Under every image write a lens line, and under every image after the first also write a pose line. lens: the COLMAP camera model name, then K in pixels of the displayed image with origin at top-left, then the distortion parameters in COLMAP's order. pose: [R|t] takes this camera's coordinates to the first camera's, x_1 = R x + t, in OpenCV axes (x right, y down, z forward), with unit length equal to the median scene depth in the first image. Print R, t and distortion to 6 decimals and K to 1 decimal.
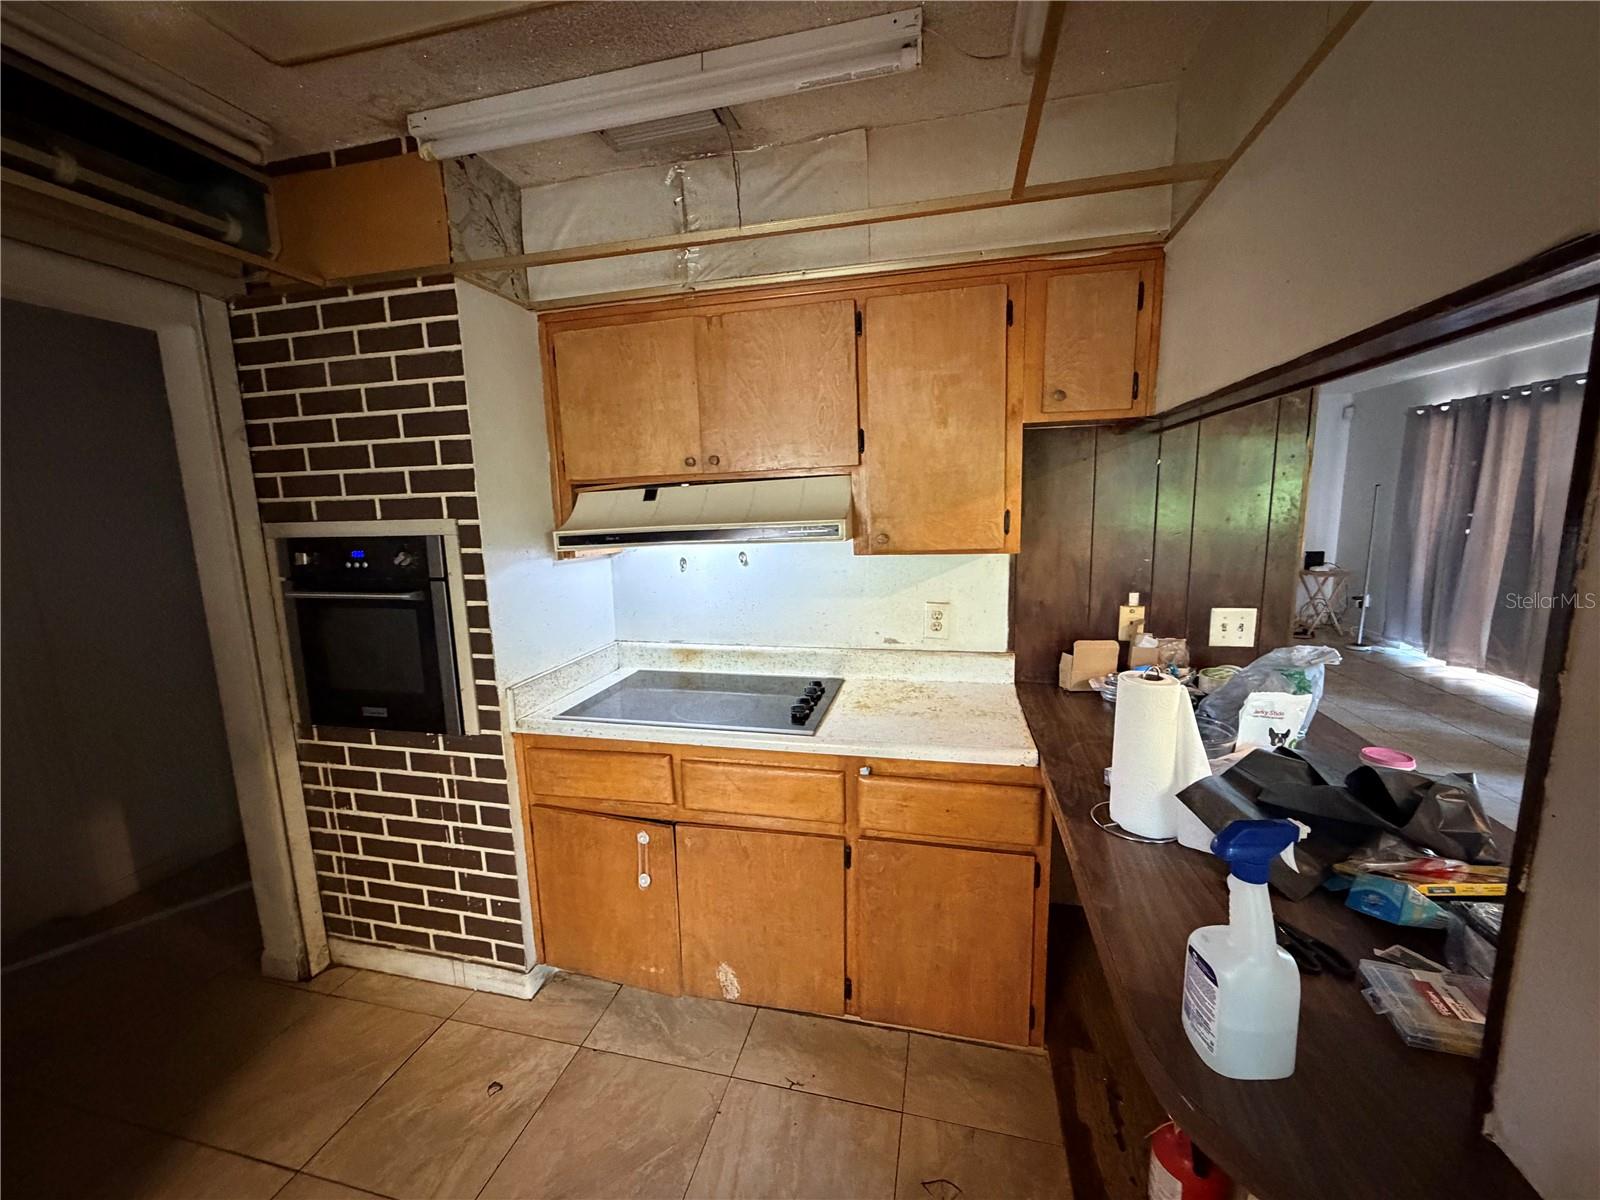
lens RADIAL K [[633.3, 0, 796.3], [0, 633.3, 602.9], [0, 0, 1]] dist [-0.001603, 0.000438]
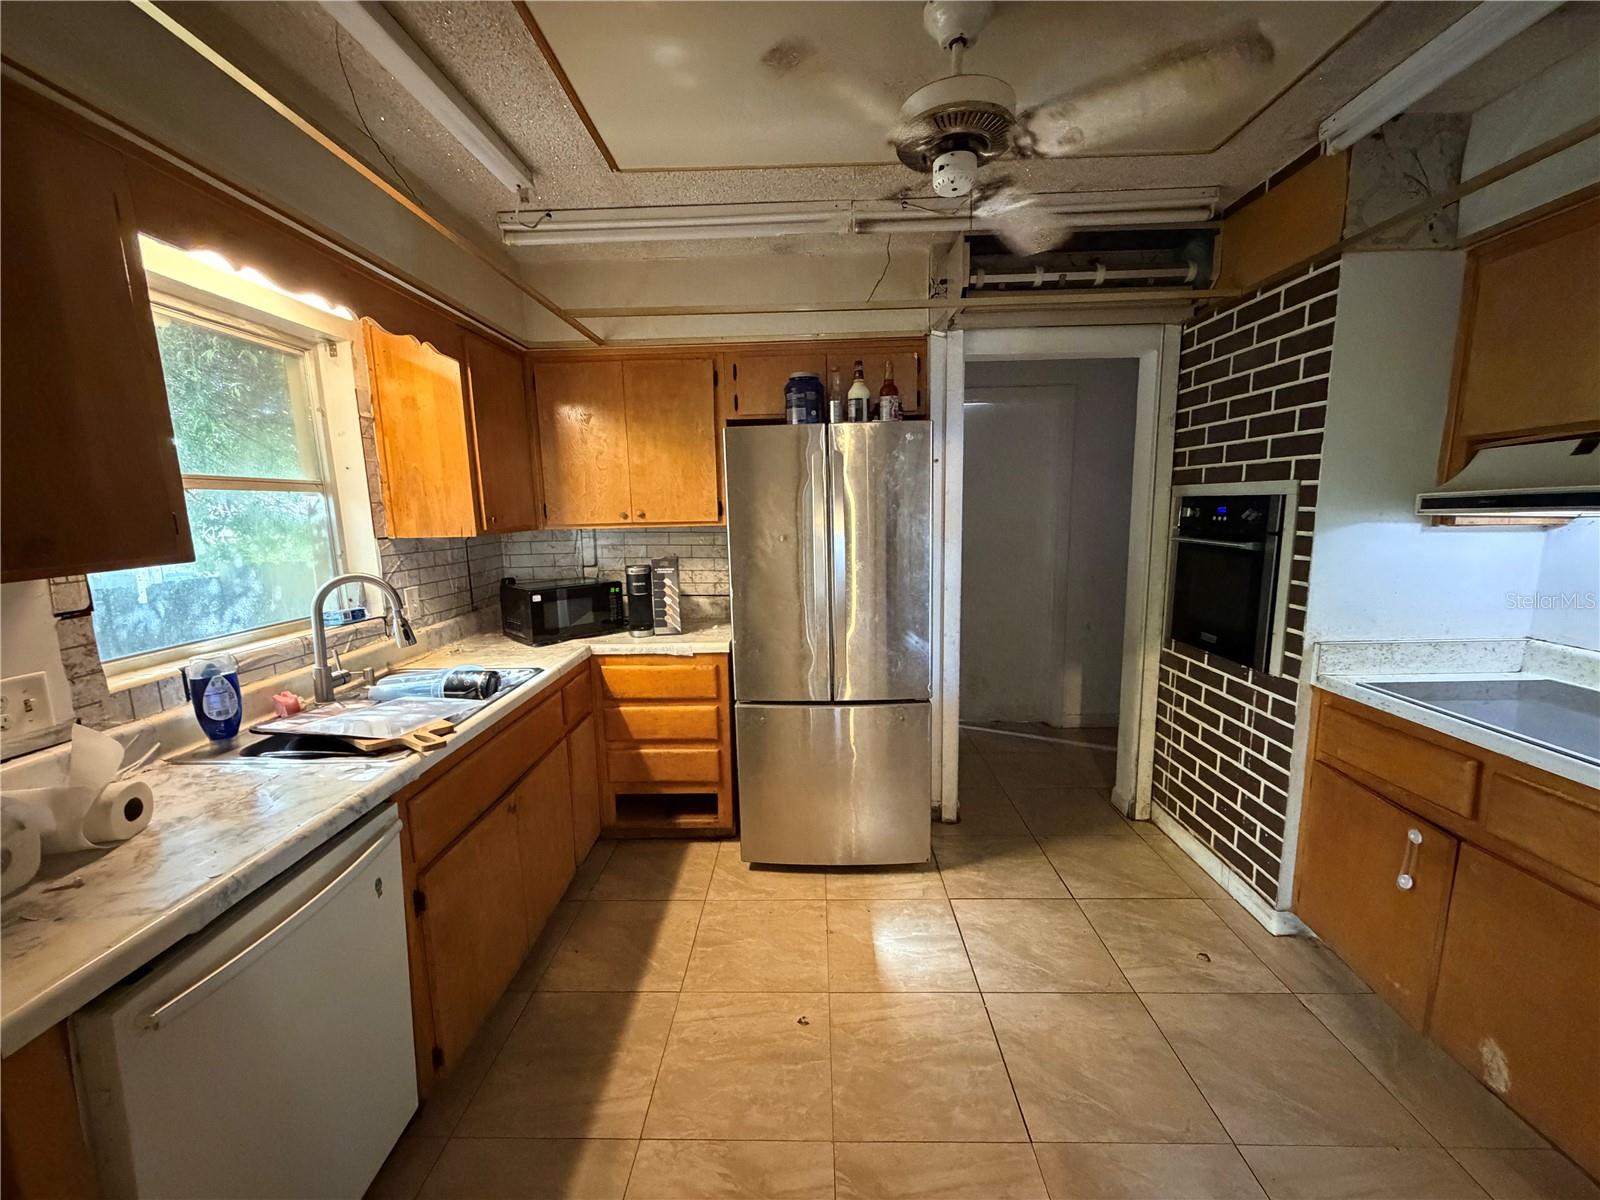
lens RADIAL K [[633.3, 0, 795.7], [0, 633.3, 599.1], [0, 0, 1]] dist [-0.001603, 0.000438]
pose [[0.210815, 0.168305, -0.962928, 0.354639], [-0.134017, 0.980741, 0.142078, 0.030703], [0.968296, 0.099096, 0.229311, -0.081100]]
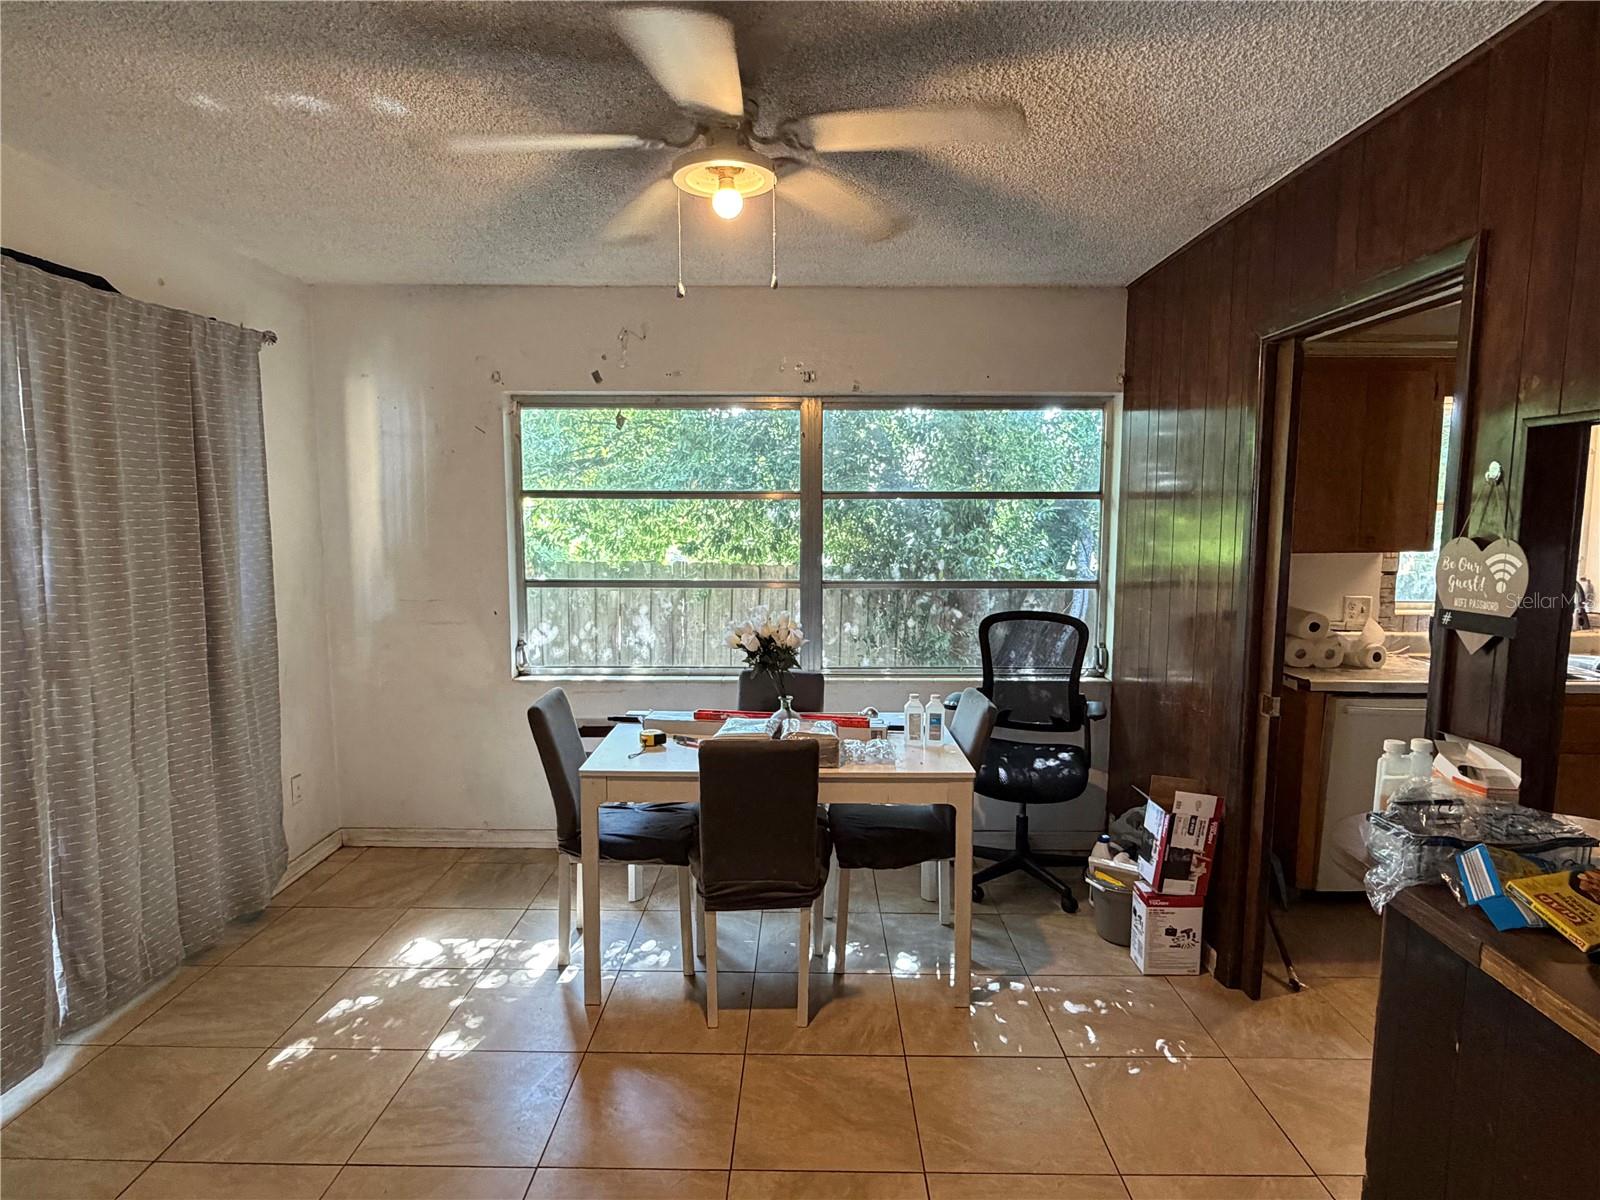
lens RADIAL K [[898.4, 0, 799.9], [0, 898.4, 602.3], [0, 0, 1]] dist [-0.006491, -0.000733]
pose [[-0.972746, 0.045274, -0.227409, 1.839437], [-0.015012, 0.966399, 0.256609, -0.309636], [0.231386, 0.253029, -0.939381, 1.531707]]
